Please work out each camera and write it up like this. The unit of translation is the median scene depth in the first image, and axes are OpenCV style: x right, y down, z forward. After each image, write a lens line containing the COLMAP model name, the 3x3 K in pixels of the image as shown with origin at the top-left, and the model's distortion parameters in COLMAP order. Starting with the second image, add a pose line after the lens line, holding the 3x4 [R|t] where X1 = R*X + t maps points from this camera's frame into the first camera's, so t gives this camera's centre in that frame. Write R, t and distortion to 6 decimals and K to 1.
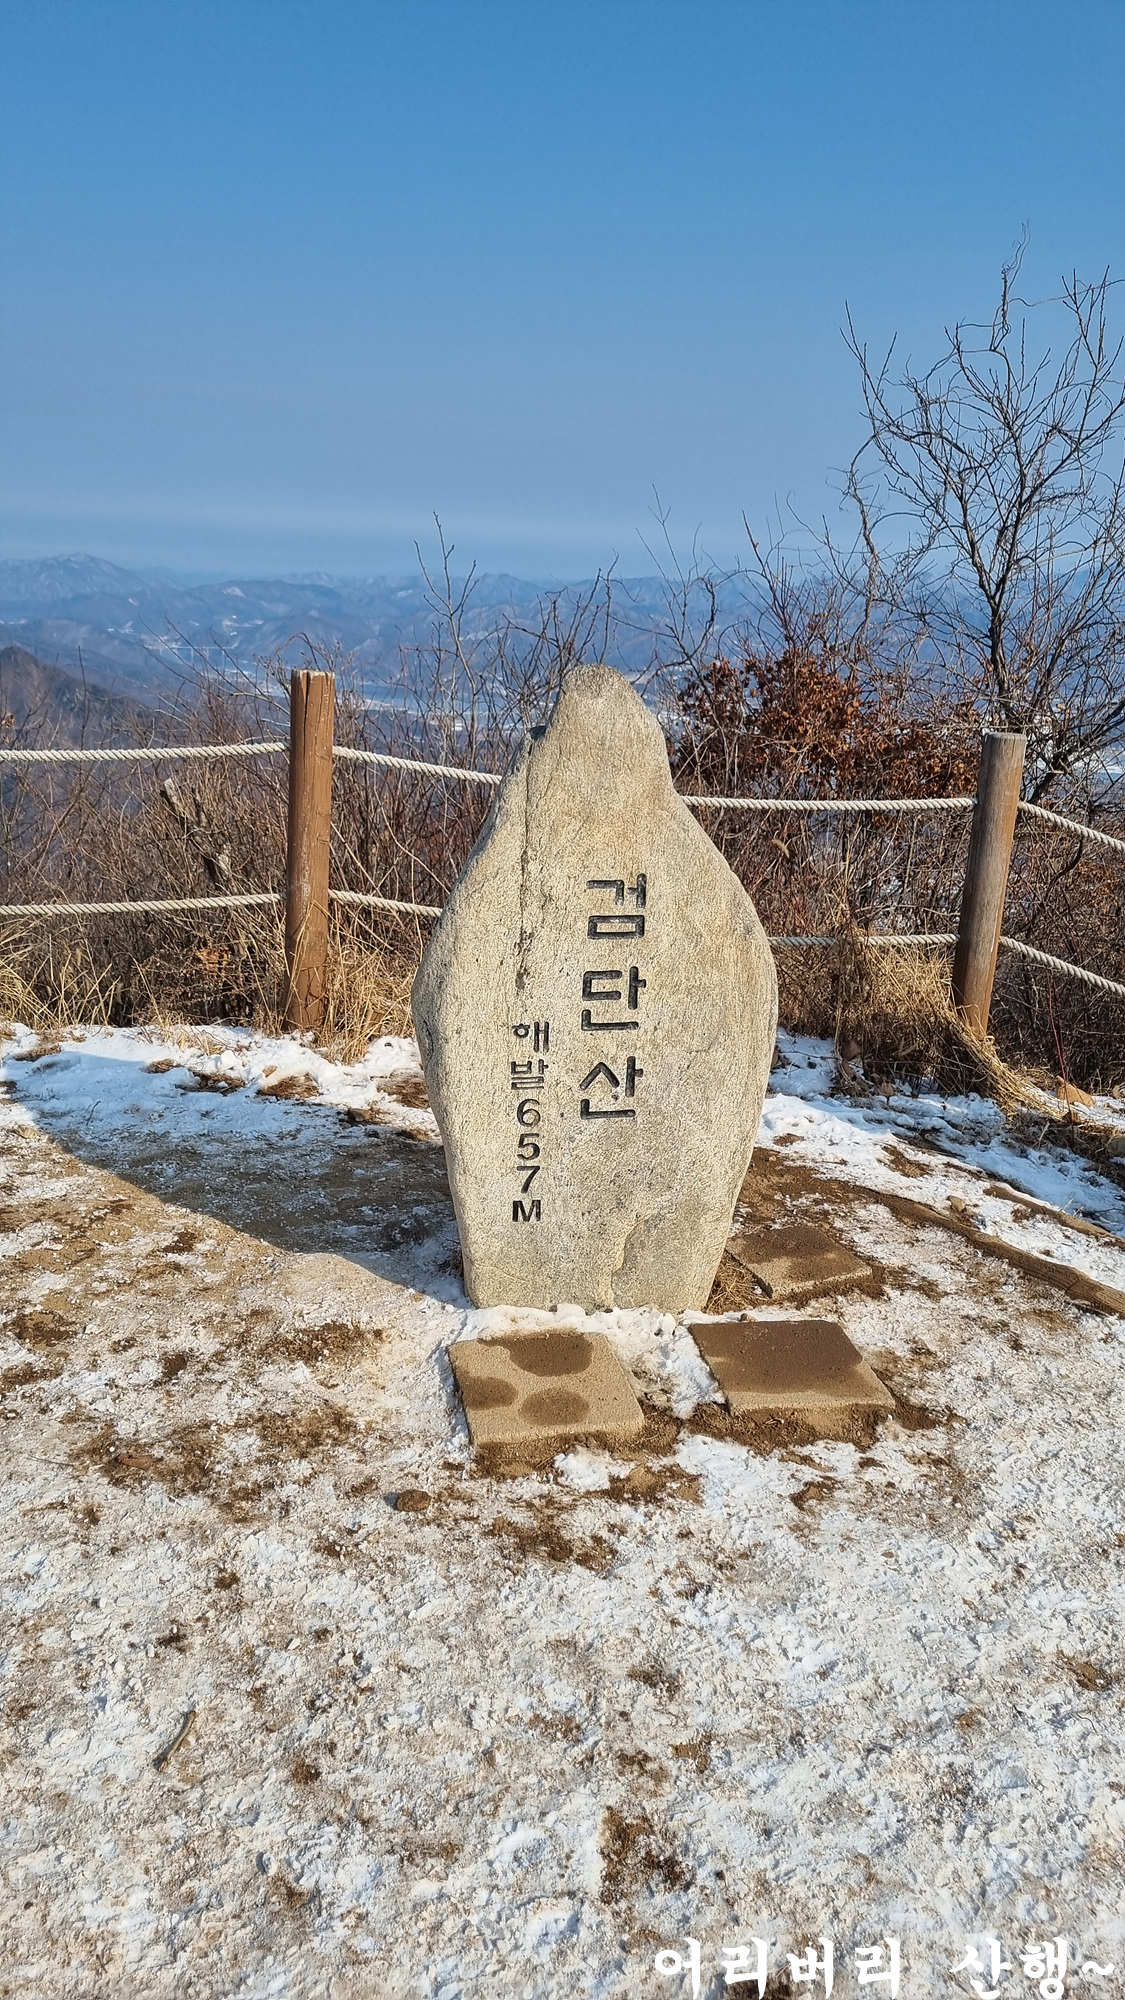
lens RADIAL K [[1519.9, 0, 555.2], [0, 1519.9, 984.6], [0, 0, 1]] dist [0.067185, -0.038017]
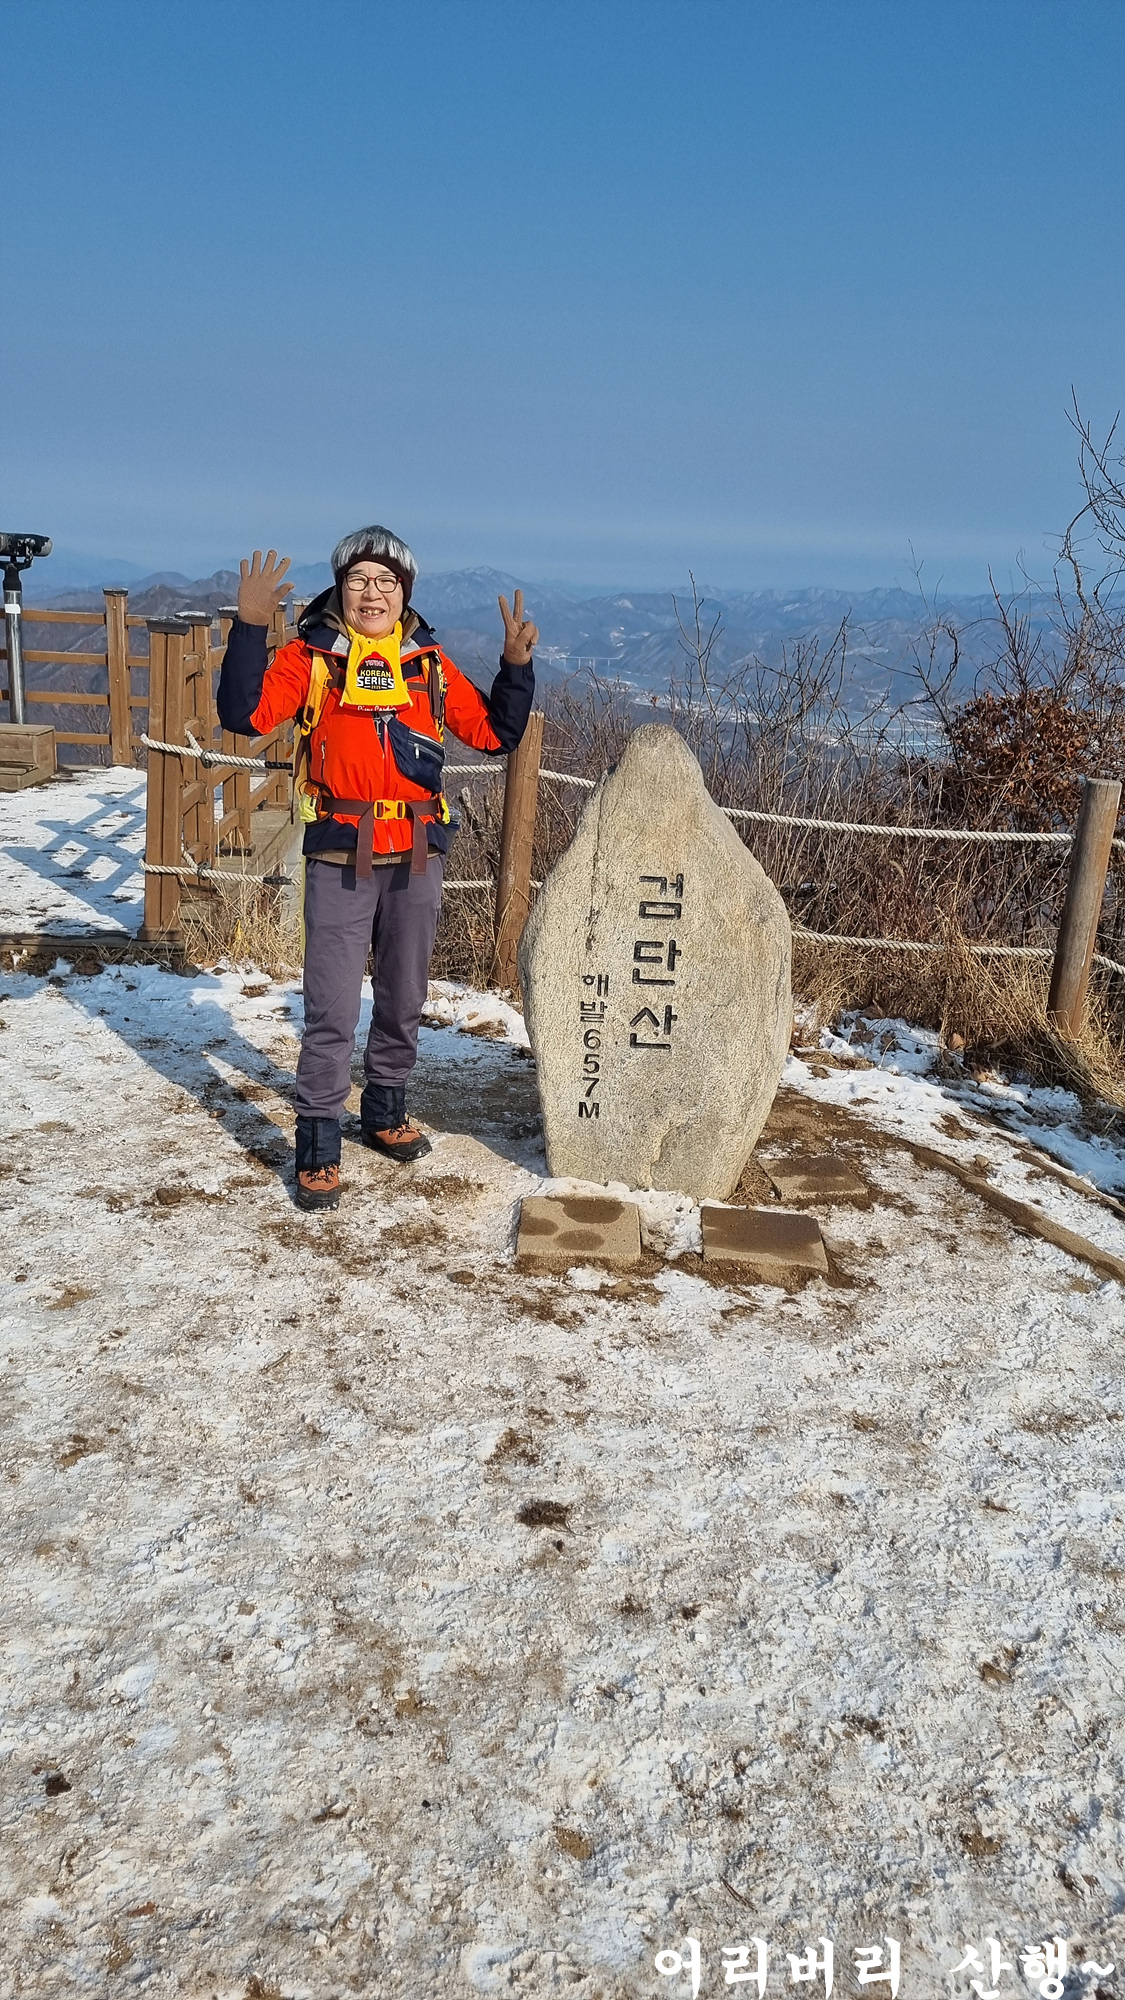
lens RADIAL K [[1519.9, 0, 547.3], [0, 1519.9, 975.5], [0, 0, 1]] dist [0.067185, -0.038017]
pose [[0.968873, 0.072255, -0.236777, 0.270465], [-0.075489, 0.997136, -0.004611, 0.035221], [0.235766, 0.022341, 0.971553, -0.374214]]
